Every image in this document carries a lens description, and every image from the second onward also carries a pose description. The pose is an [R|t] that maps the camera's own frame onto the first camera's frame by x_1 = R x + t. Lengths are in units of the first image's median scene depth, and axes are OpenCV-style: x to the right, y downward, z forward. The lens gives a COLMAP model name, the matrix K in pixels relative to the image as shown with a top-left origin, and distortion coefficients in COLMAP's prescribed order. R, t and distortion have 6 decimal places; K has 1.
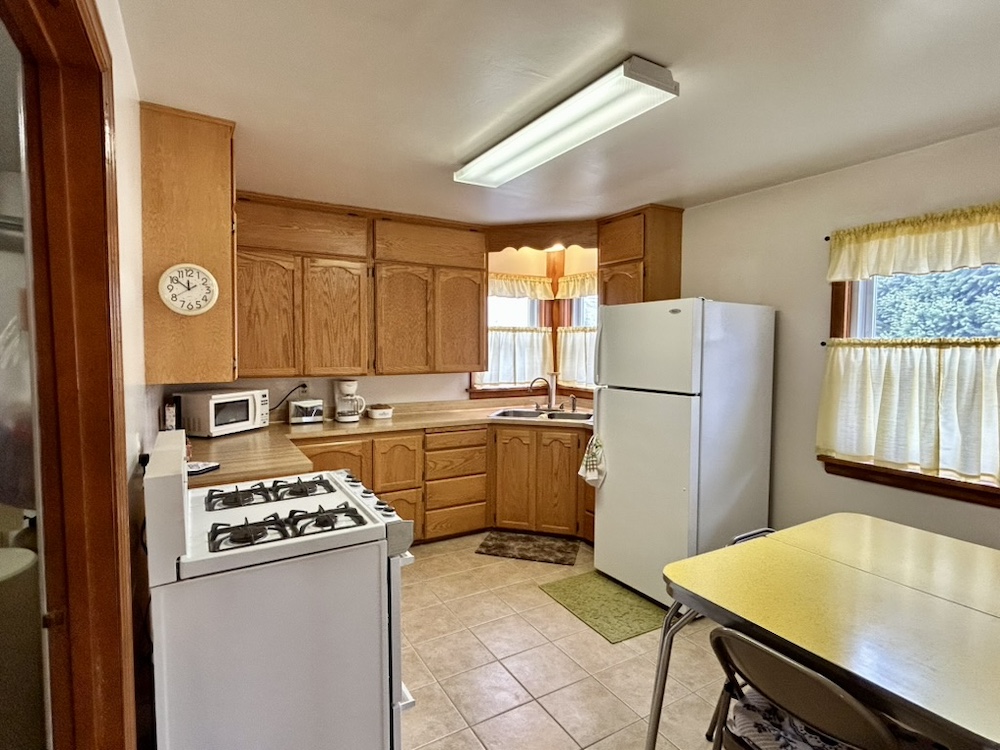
lens RADIAL K [[511.0, 0, 500.2], [0, 511.0, 368.7], [0, 0, 1]] dist [-0.005884, 0.000747]
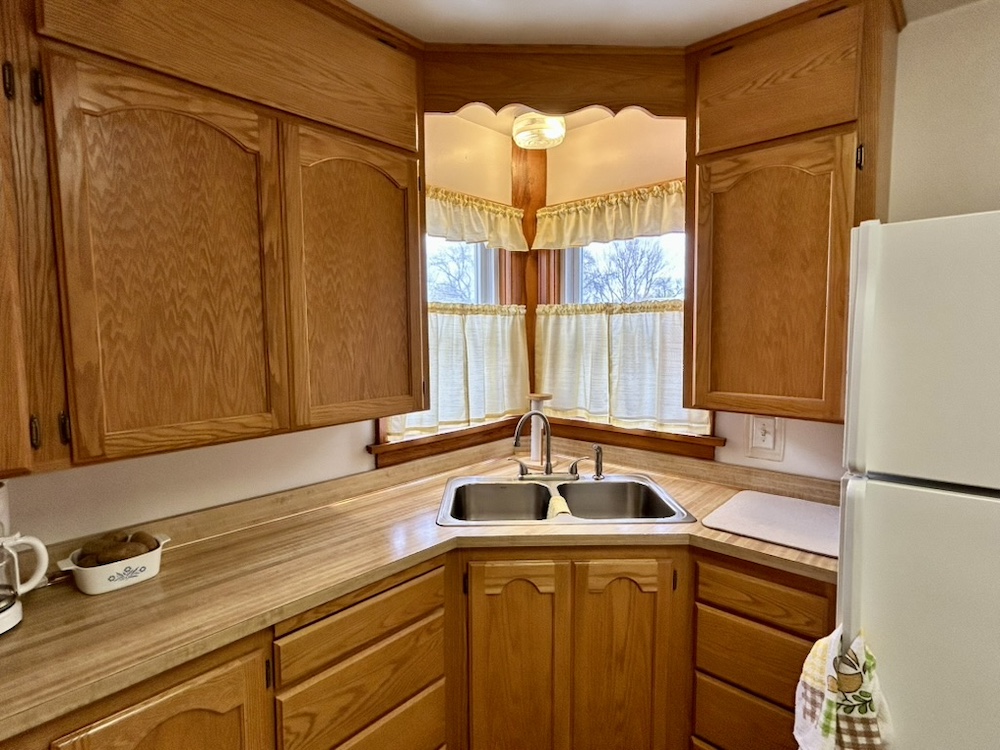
lens RADIAL K [[511.0, 0, 500.5], [0, 511.0, 369.7], [0, 0, 1]] dist [-0.005884, 0.000747]
pose [[0.955270, -0.035700, 0.293571, -0.085320], [0.027197, 0.999085, 0.032997, -0.037219], [-0.294480, -0.023536, 0.955368, 0.568553]]
